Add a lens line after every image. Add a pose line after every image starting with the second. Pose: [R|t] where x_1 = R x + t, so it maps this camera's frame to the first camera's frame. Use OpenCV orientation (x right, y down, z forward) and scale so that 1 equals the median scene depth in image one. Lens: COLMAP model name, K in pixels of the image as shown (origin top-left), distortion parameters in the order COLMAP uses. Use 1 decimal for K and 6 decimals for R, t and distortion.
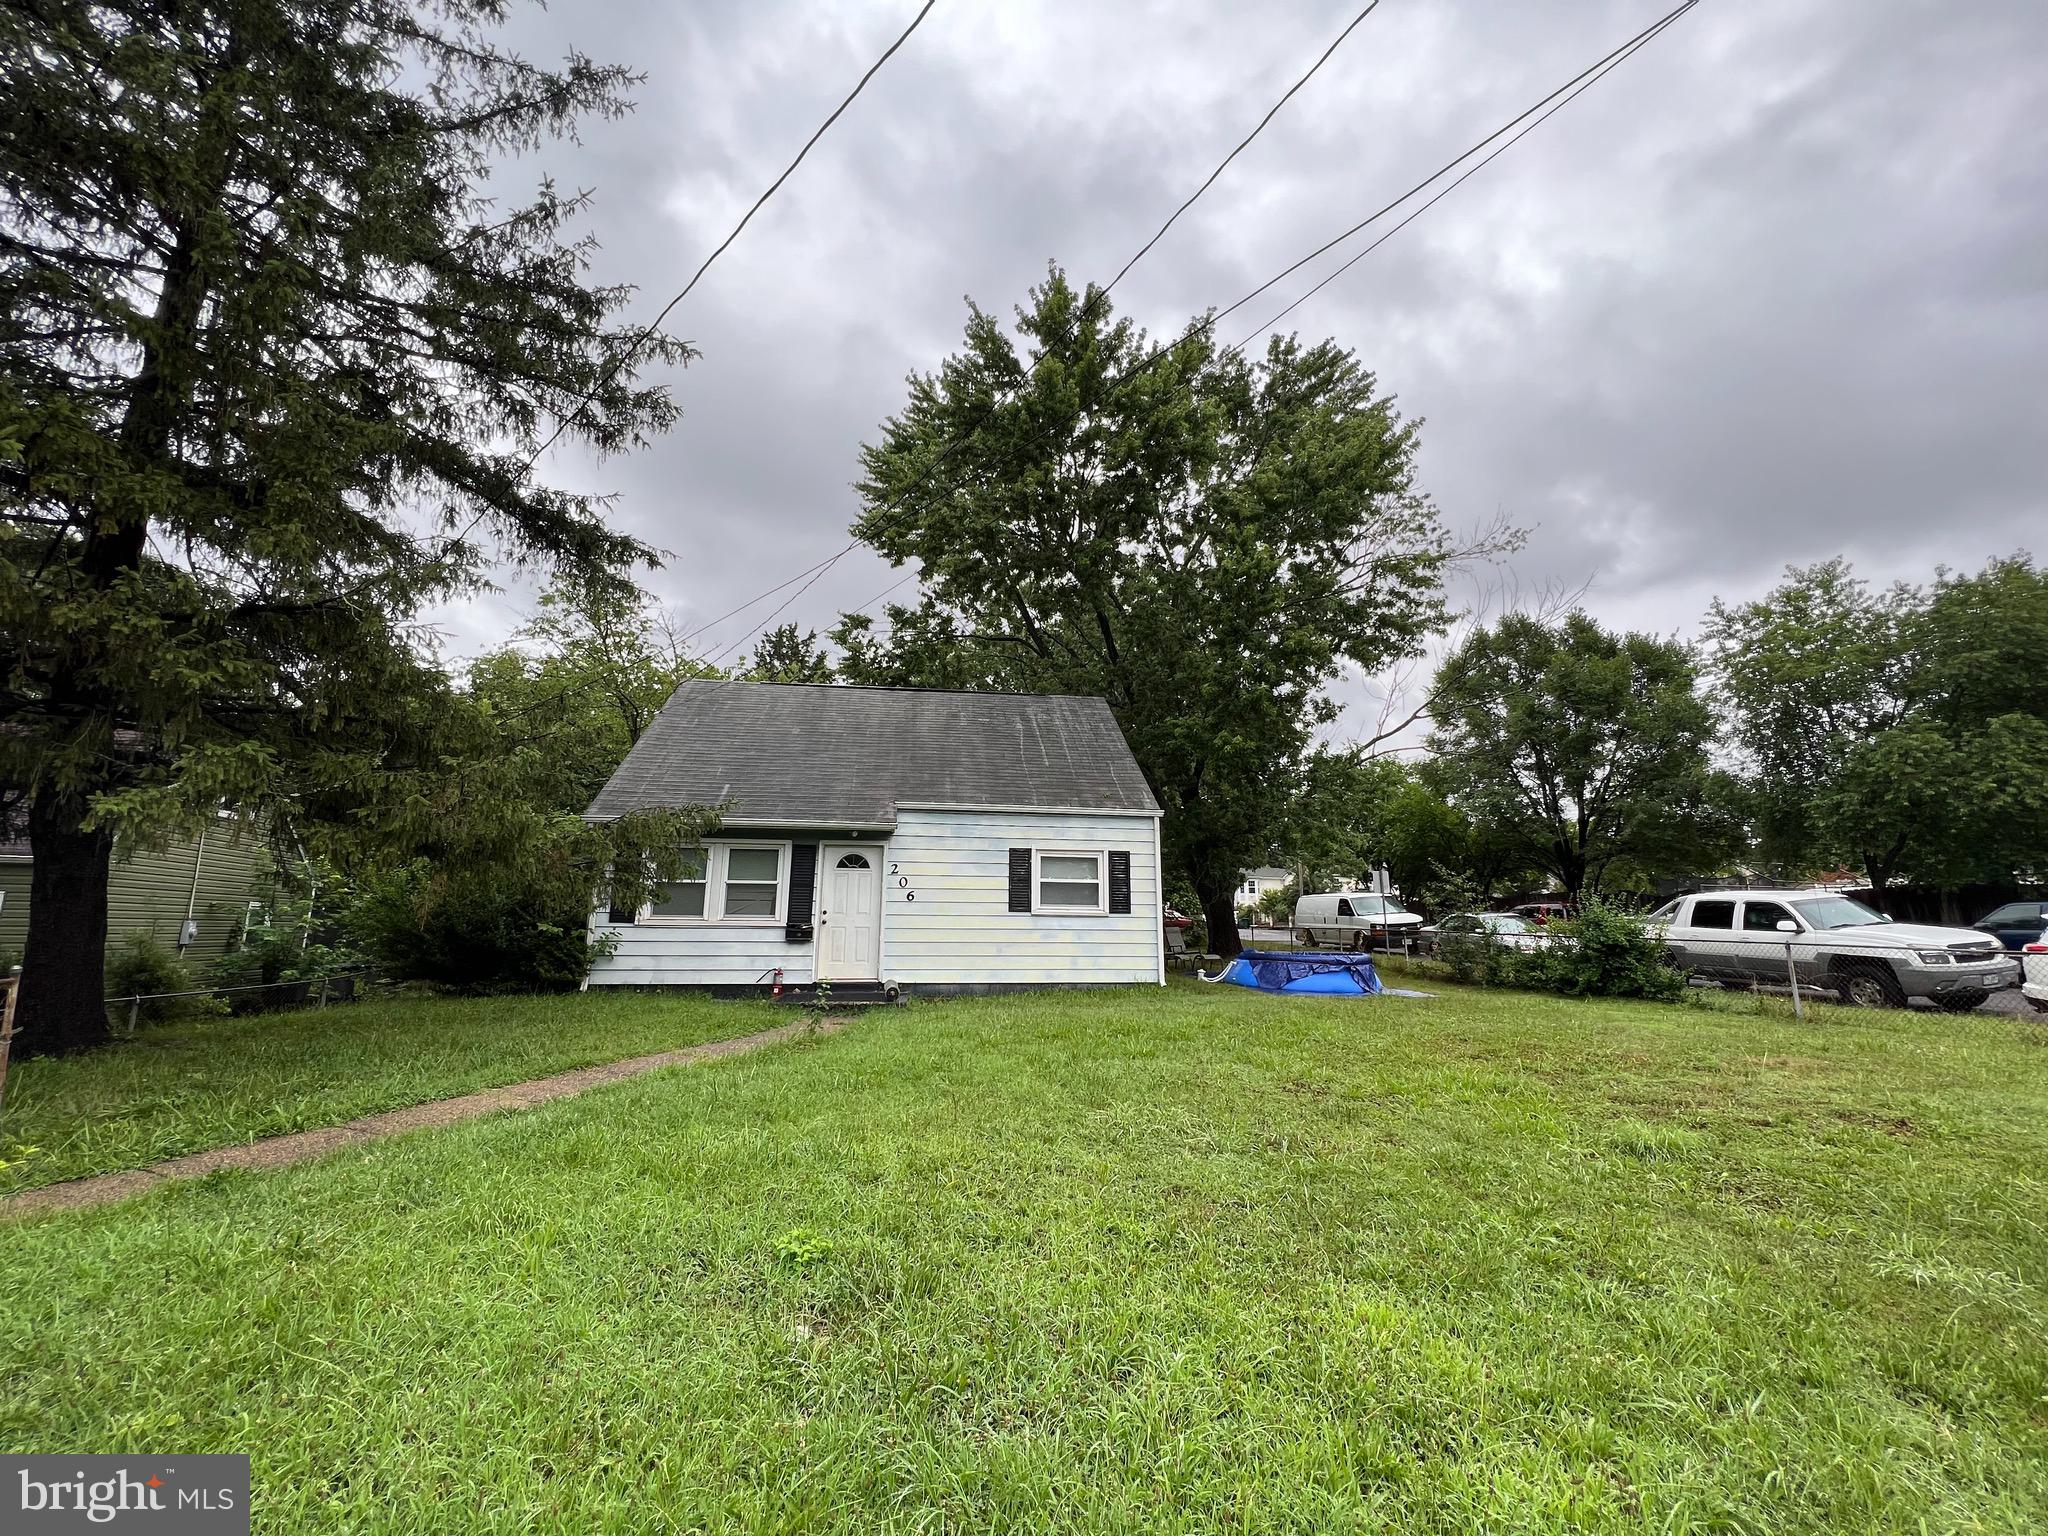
lens RADIAL K [[829.5, 0, 1024.0], [0, 829.5, 768.0], [0, 0, 1]] dist [-0.000182, -0.000036]
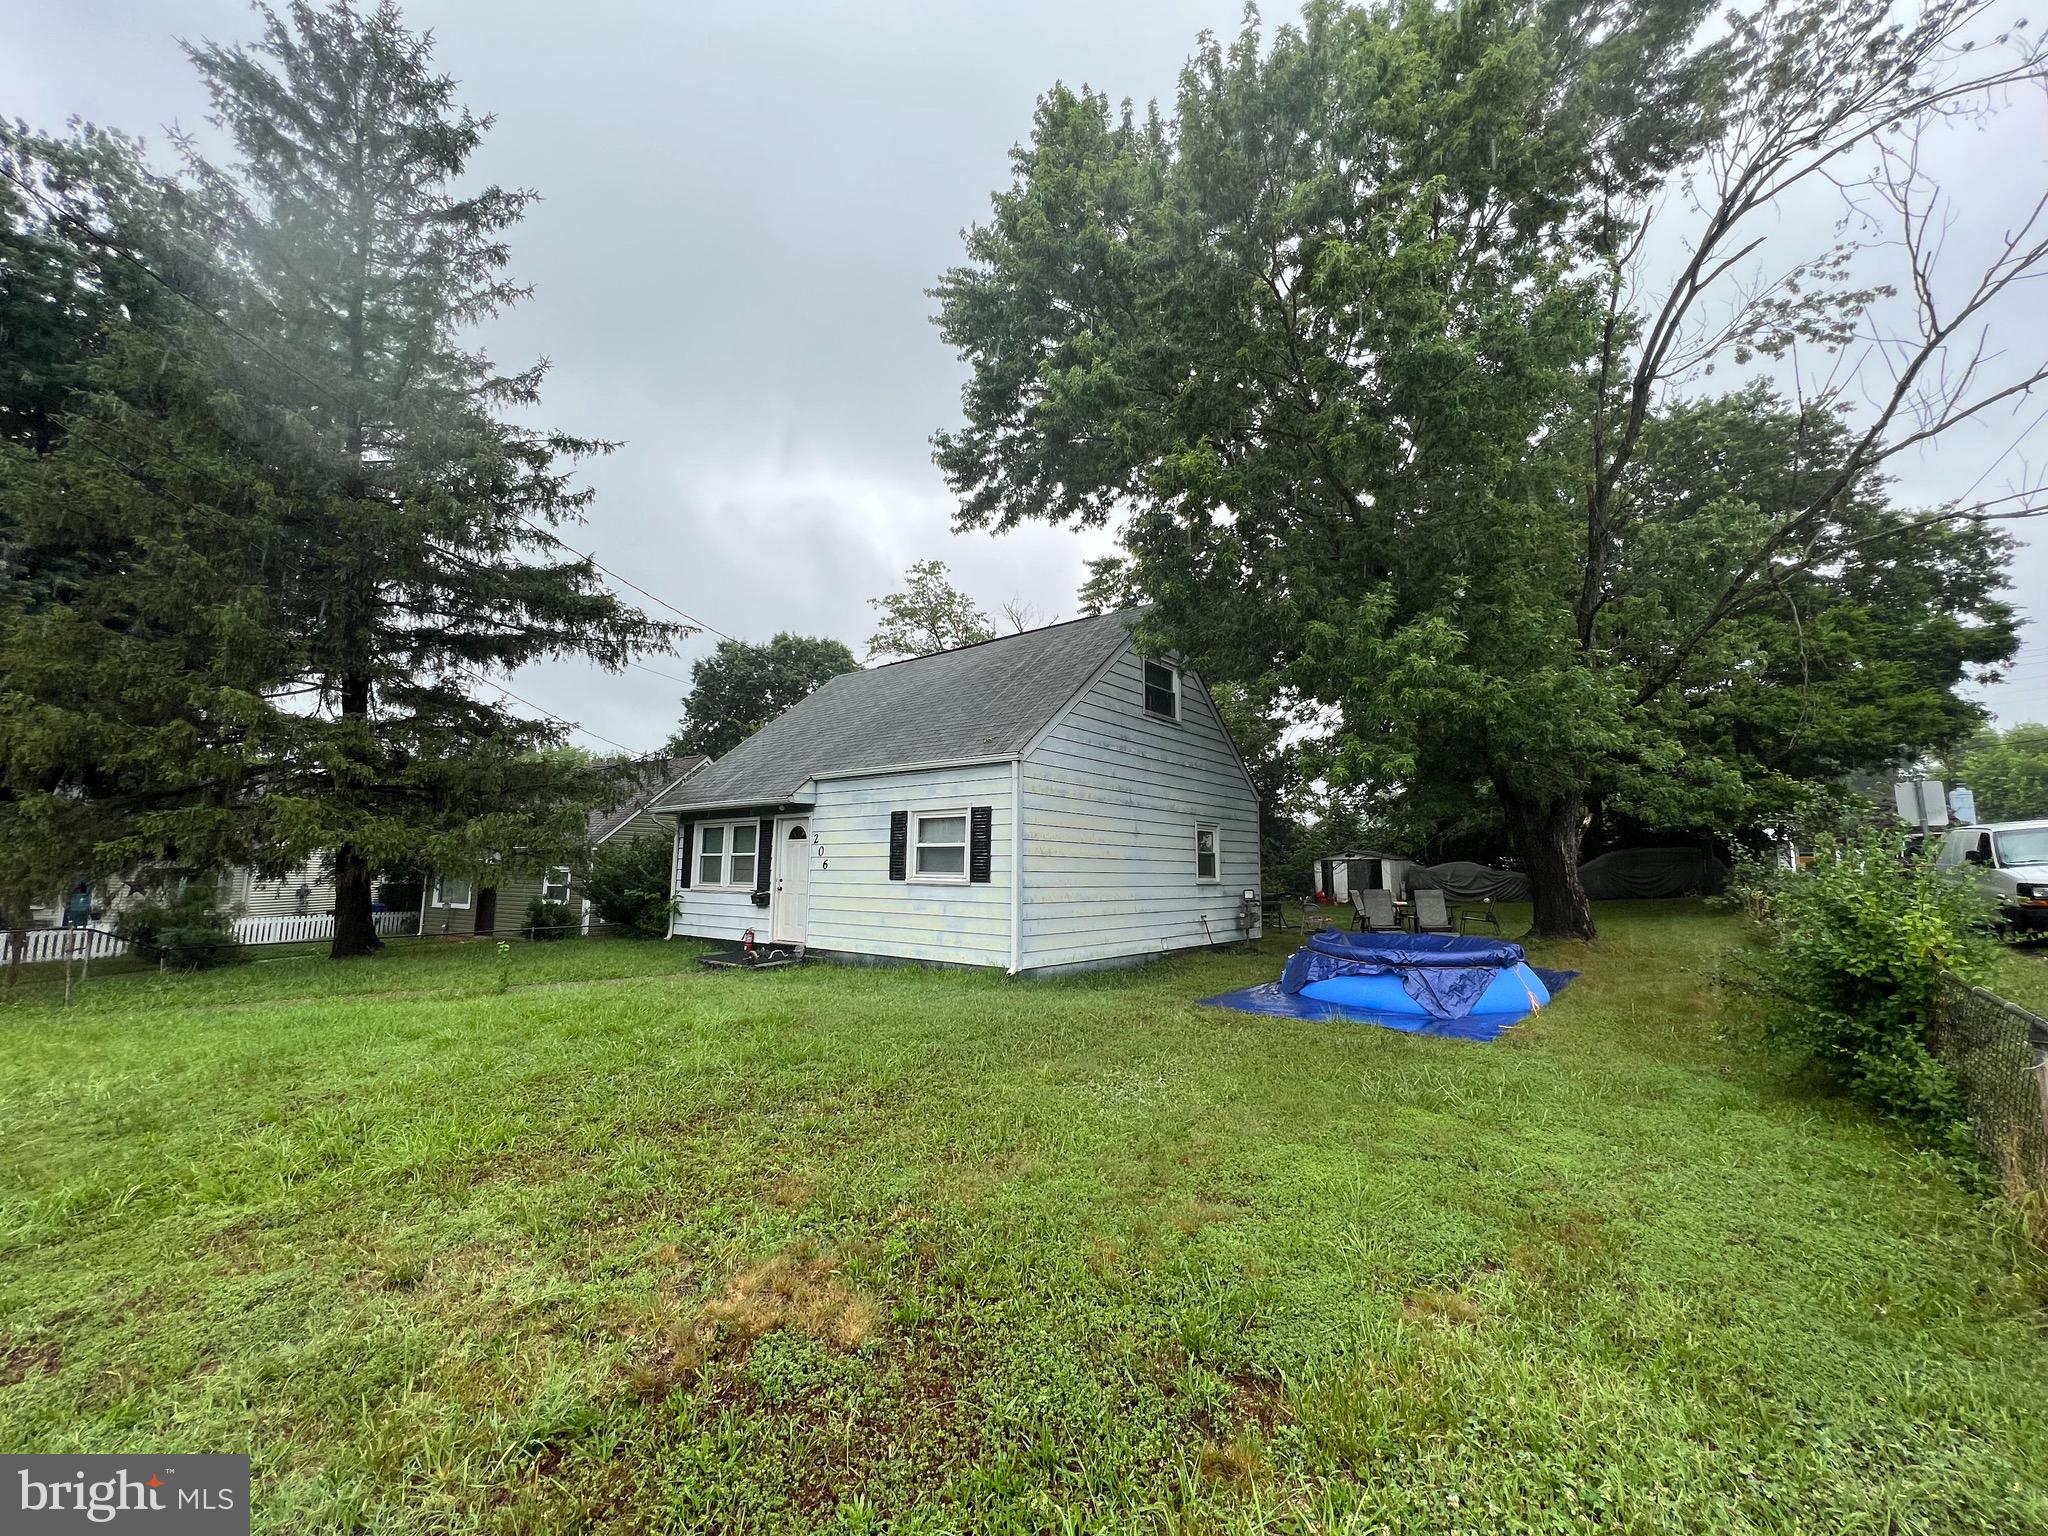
lens RADIAL K [[829.5, 0, 1024.0], [0, 829.5, 768.0], [0, 0, 1]] dist [-0.000182, -0.000036]
pose [[0.667604, -0.095896, -0.738315, 0.779715], [0.138661, 0.990335, -0.003250, 0.072372], [0.731490, -0.100206, 0.674448, 0.493043]]
